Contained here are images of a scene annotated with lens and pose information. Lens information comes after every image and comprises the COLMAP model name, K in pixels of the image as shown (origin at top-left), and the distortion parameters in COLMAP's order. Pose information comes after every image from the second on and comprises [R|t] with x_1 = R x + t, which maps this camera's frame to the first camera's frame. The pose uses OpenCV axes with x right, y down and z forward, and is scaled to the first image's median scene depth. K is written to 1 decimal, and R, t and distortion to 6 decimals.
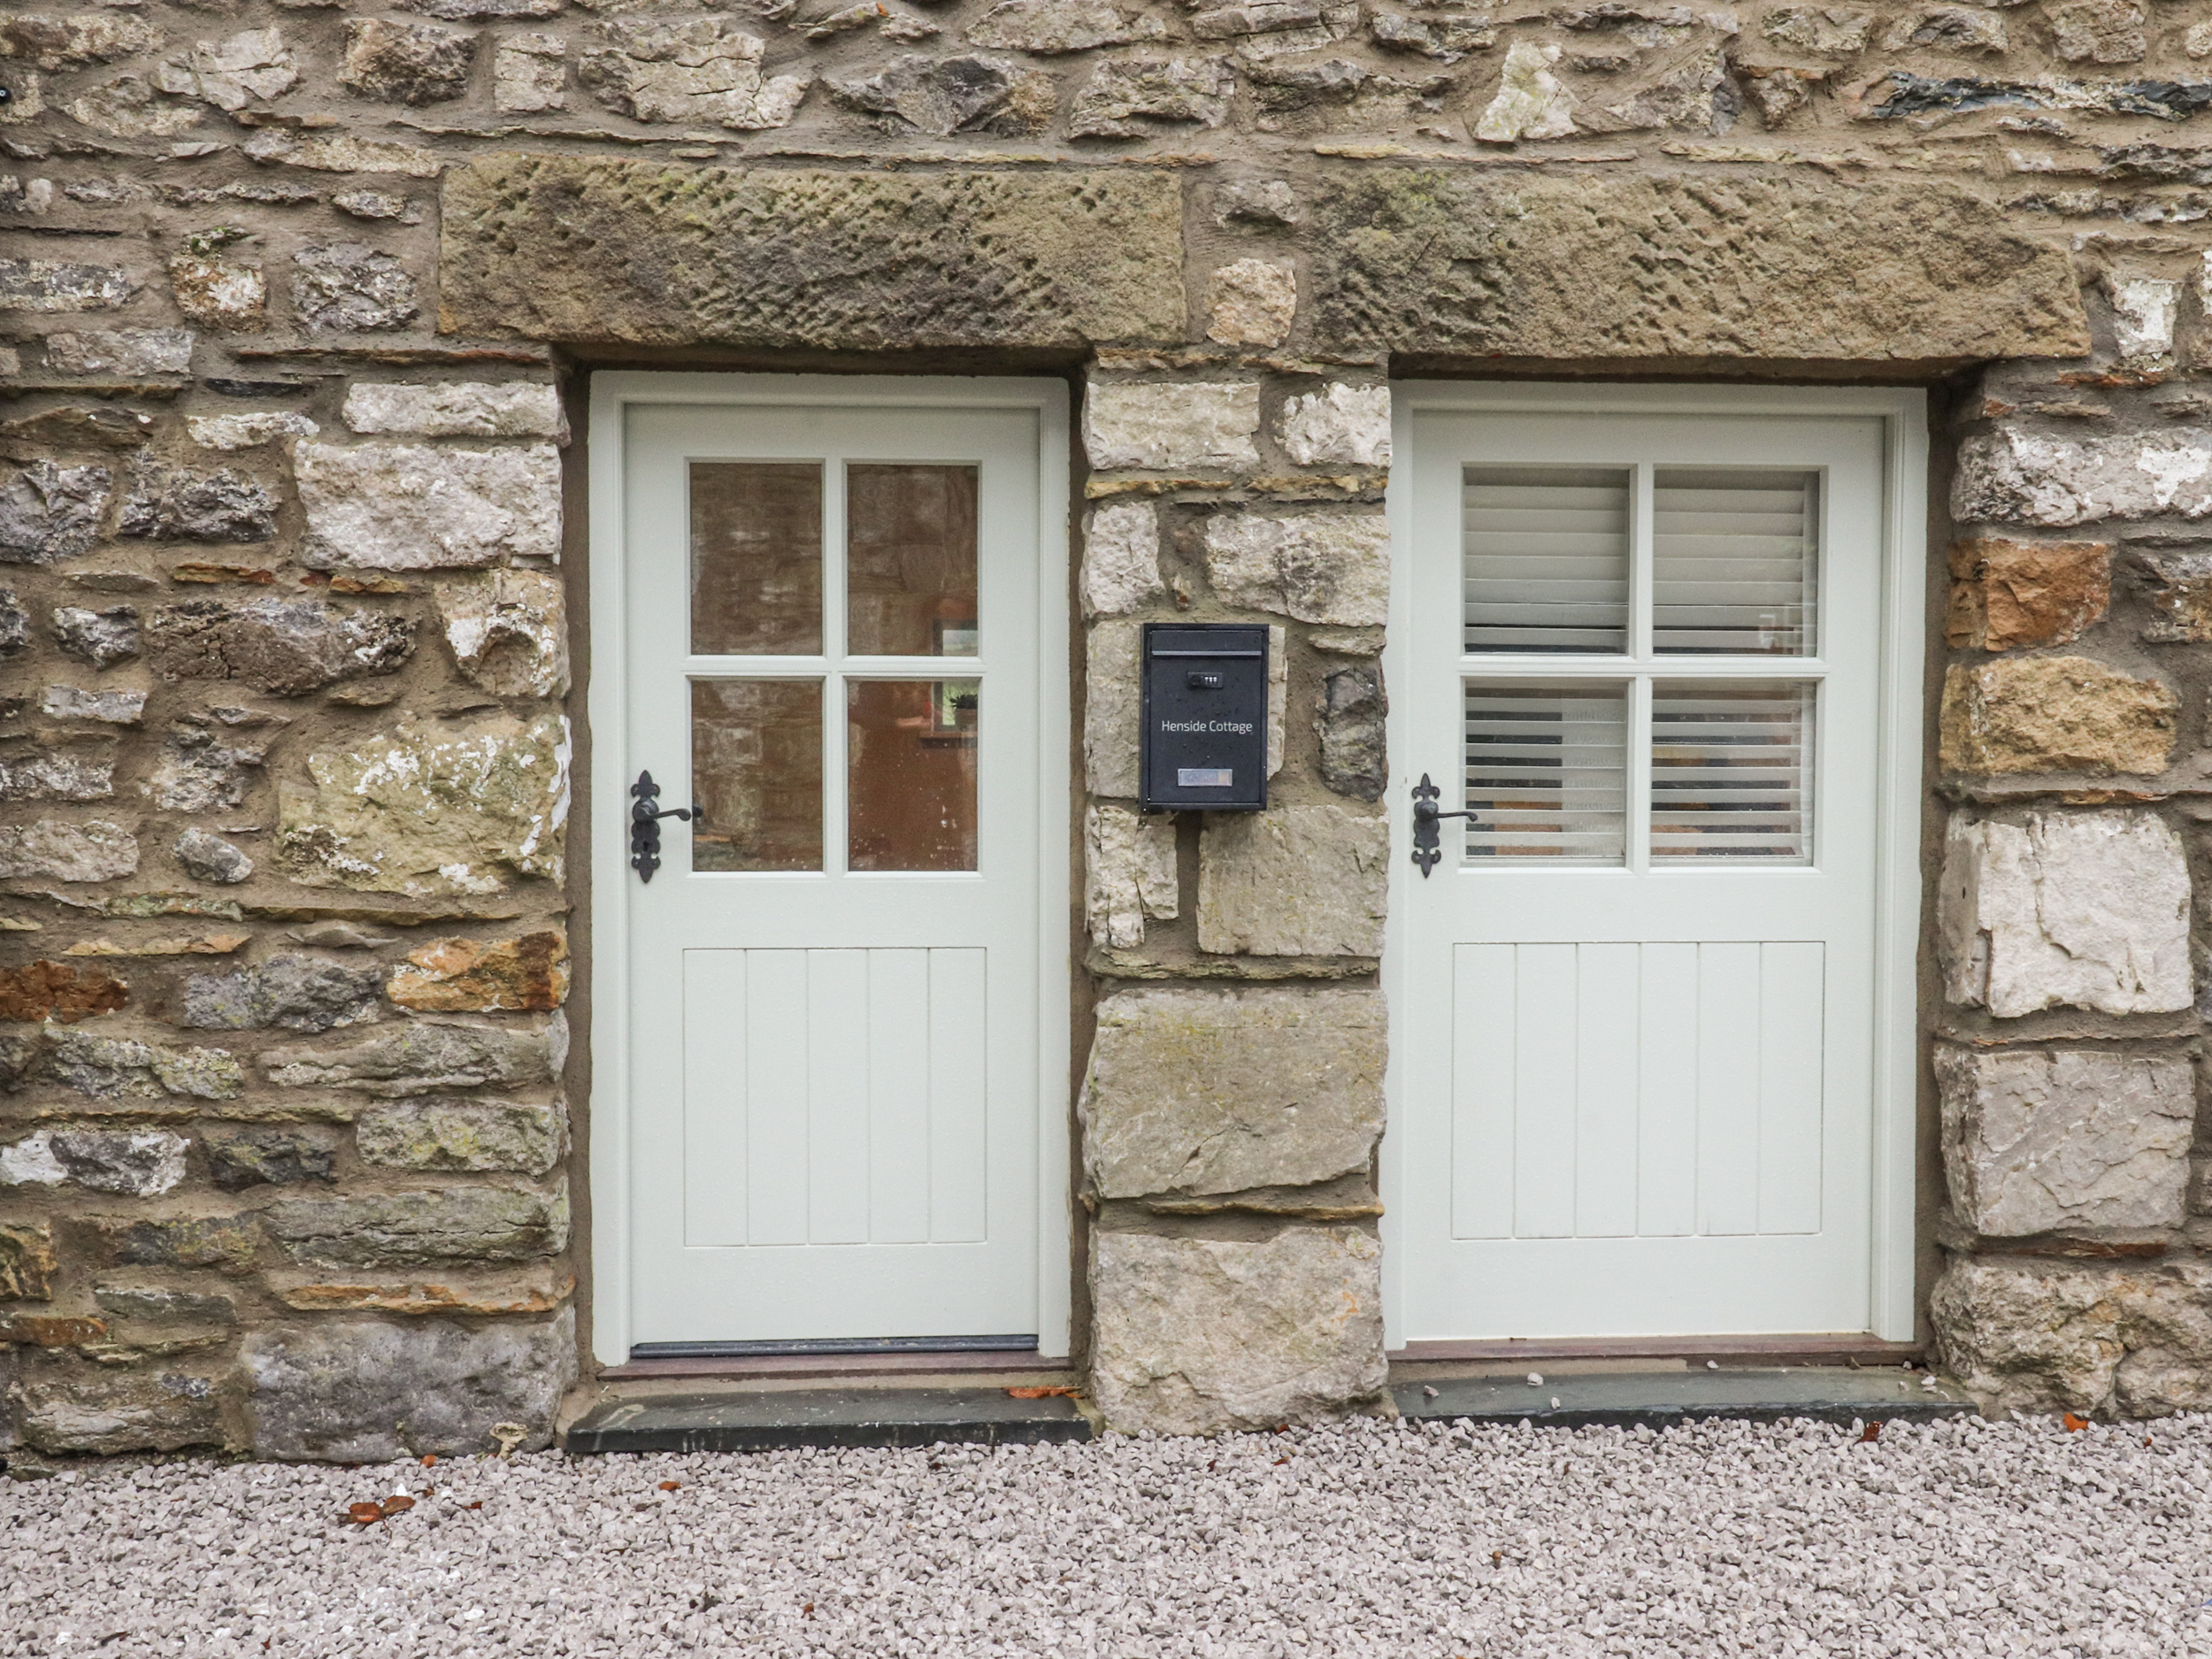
lens RADIAL K [[1698.6, 0, 1106.0], [0, 1698.6, 829.5], [0, 0, 1]] dist [0.013609, -0.003700]
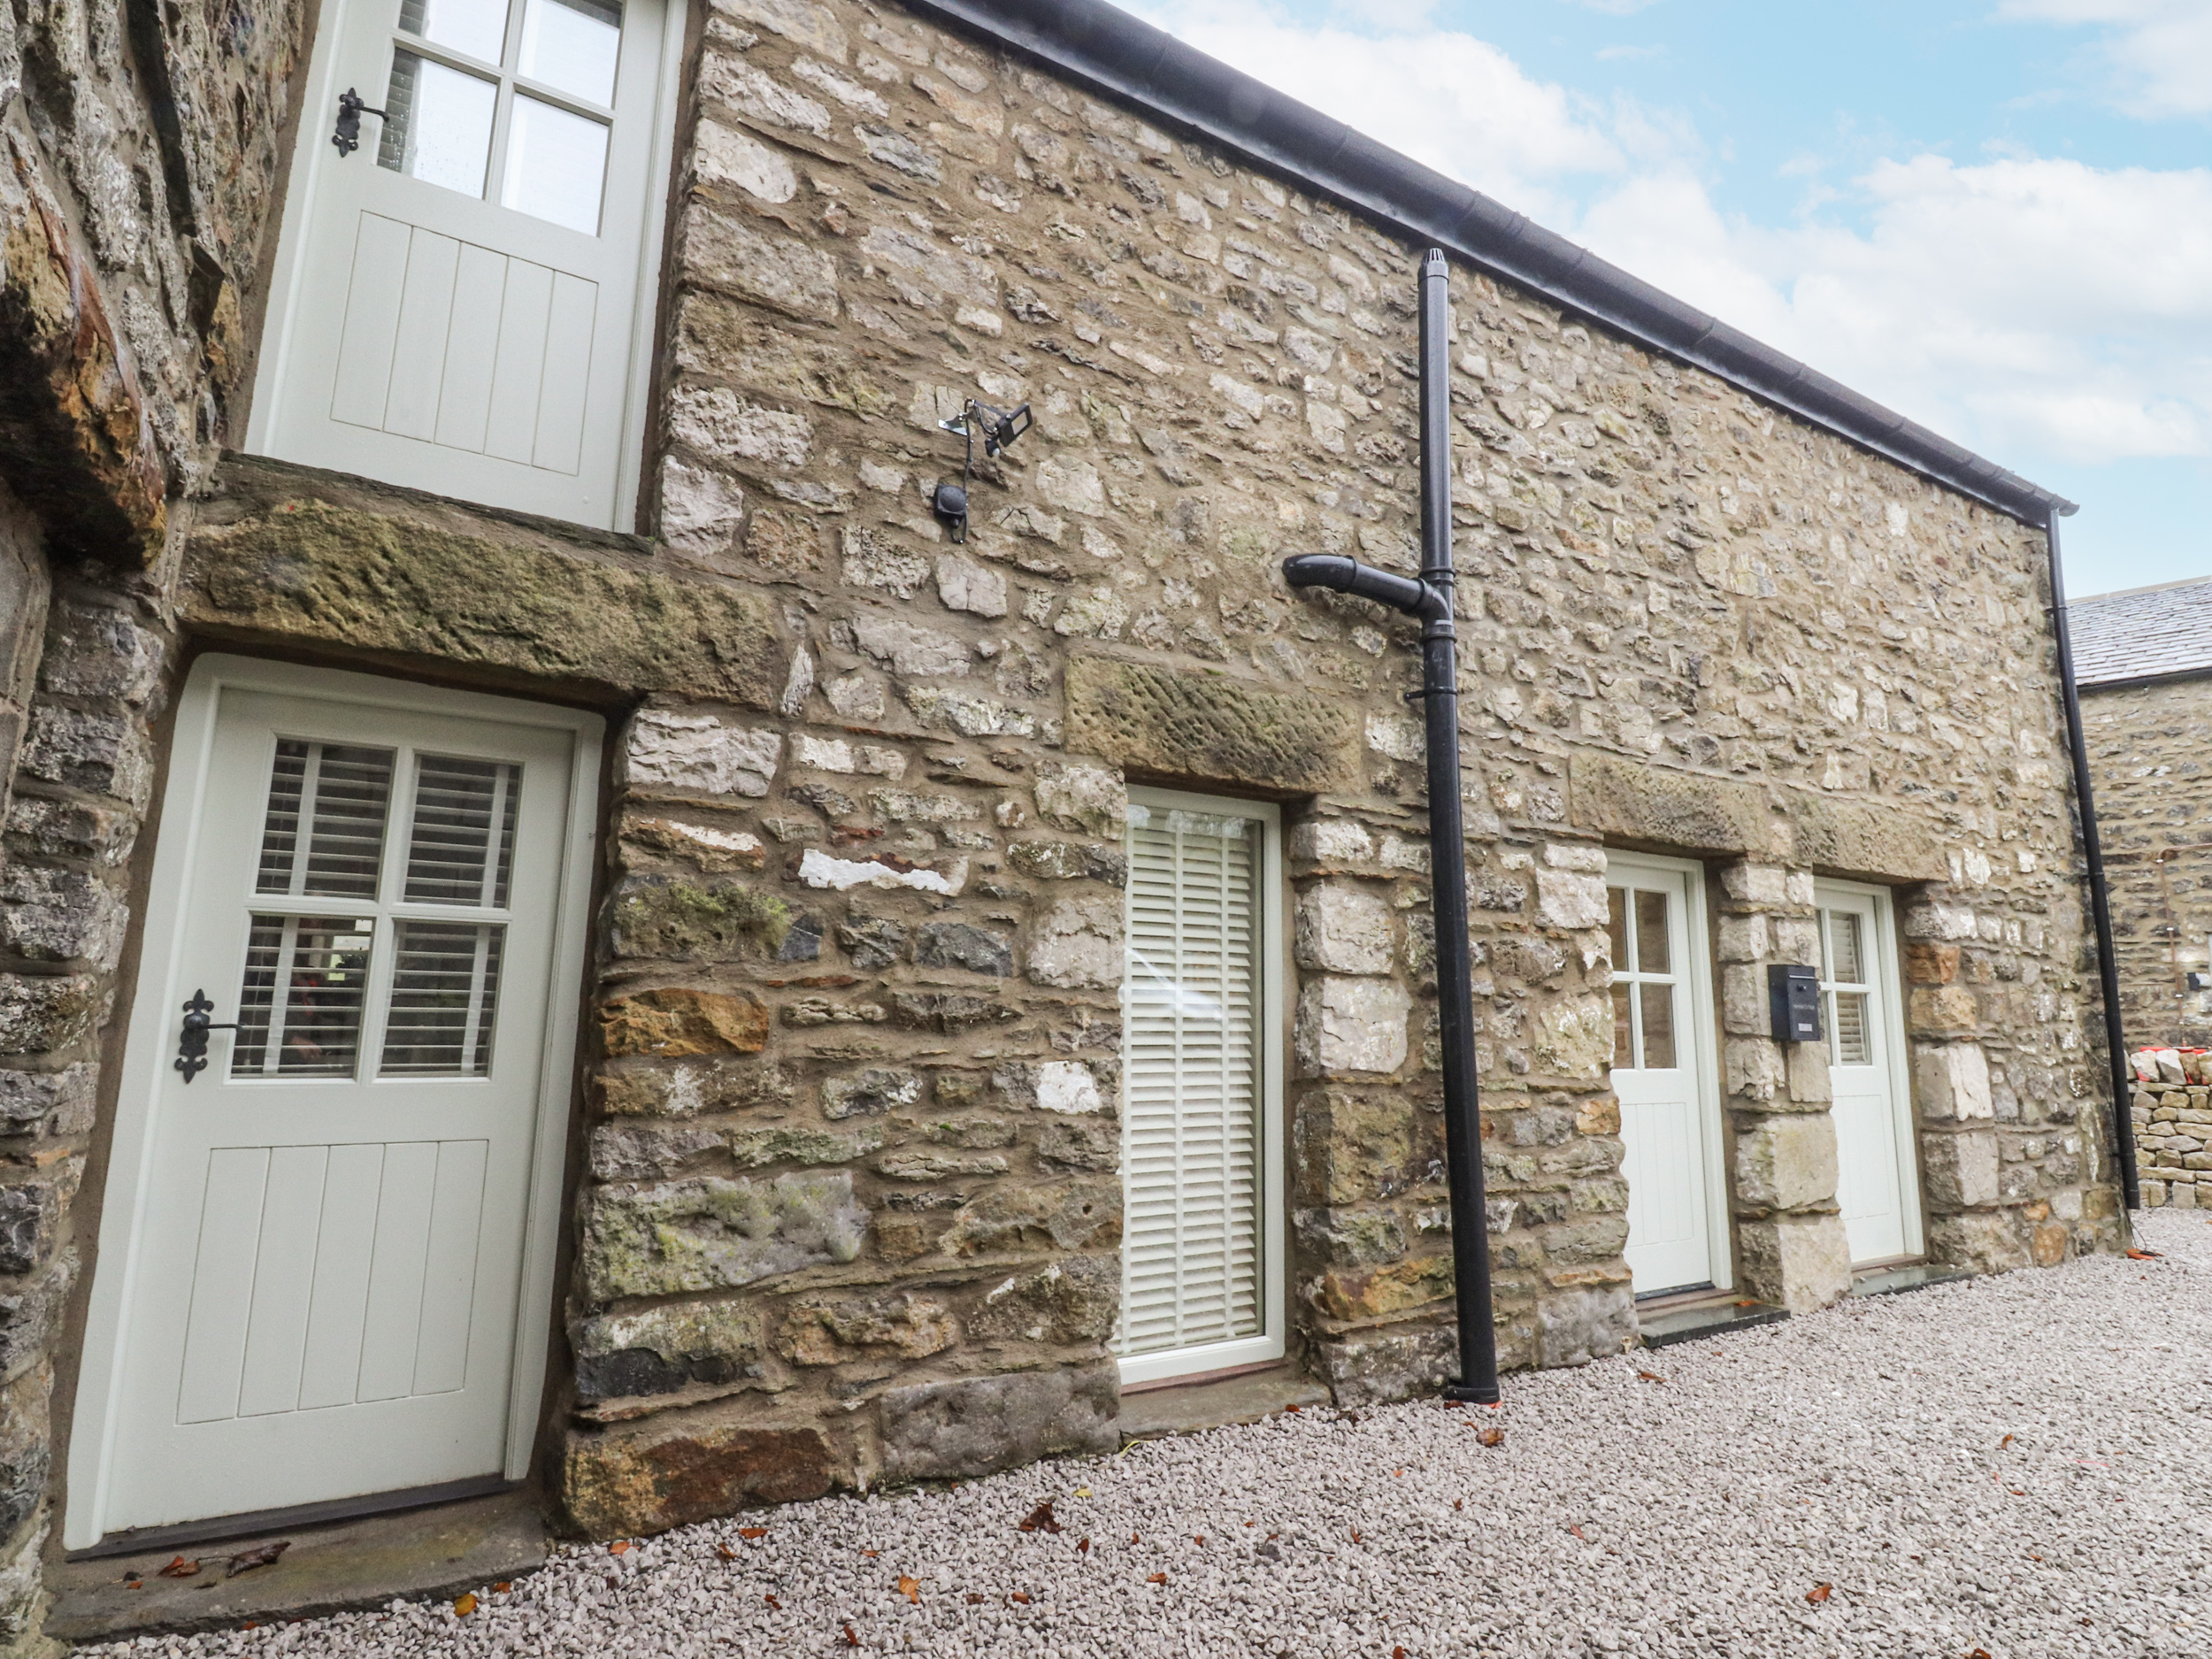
lens RADIAL K [[1169.5, 0, 1106.7], [0, 1169.5, 800.3], [0, 0, 1]] dist [-0.004695, -0.001444]
pose [[0.886230, 0.100145, 0.452291, -1.638471], [-0.005484, 0.978553, -0.205923, 0.001014], [-0.463212, 0.180015, 0.867772, -0.071540]]
